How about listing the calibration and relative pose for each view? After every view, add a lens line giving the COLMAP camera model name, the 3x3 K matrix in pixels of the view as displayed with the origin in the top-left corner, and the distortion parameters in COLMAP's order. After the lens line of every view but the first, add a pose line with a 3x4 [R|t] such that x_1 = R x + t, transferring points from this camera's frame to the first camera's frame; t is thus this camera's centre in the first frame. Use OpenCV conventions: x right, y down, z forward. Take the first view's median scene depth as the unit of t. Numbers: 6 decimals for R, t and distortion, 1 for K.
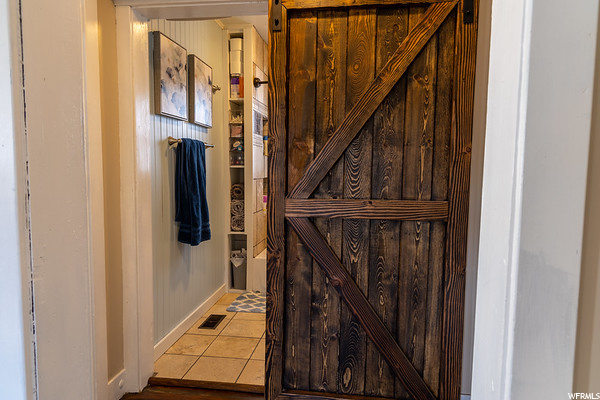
lens RADIAL K [[408.8, 0, 300.2], [0, 408.8, 200.0], [0, 0, 1]] dist [0.000814, 0.002596]
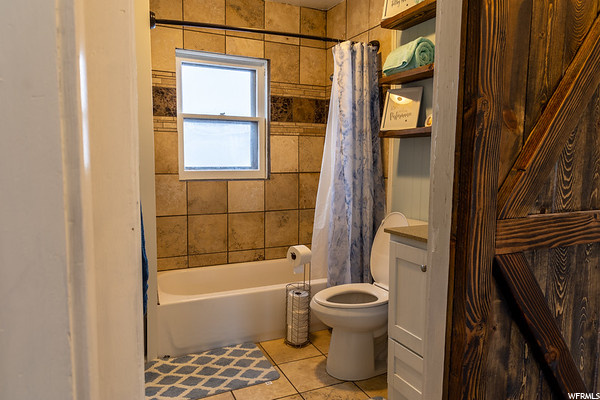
lens RADIAL K [[408.8, 0, 299.9], [0, 408.8, 199.7], [0, 0, 1]] dist [0.000814, 0.002596]
pose [[0.835823, -0.055473, 0.546189, -0.521116], [0.046051, 0.998460, 0.030935, -0.056322], [-0.547064, -0.000704, 0.837090, 0.705317]]
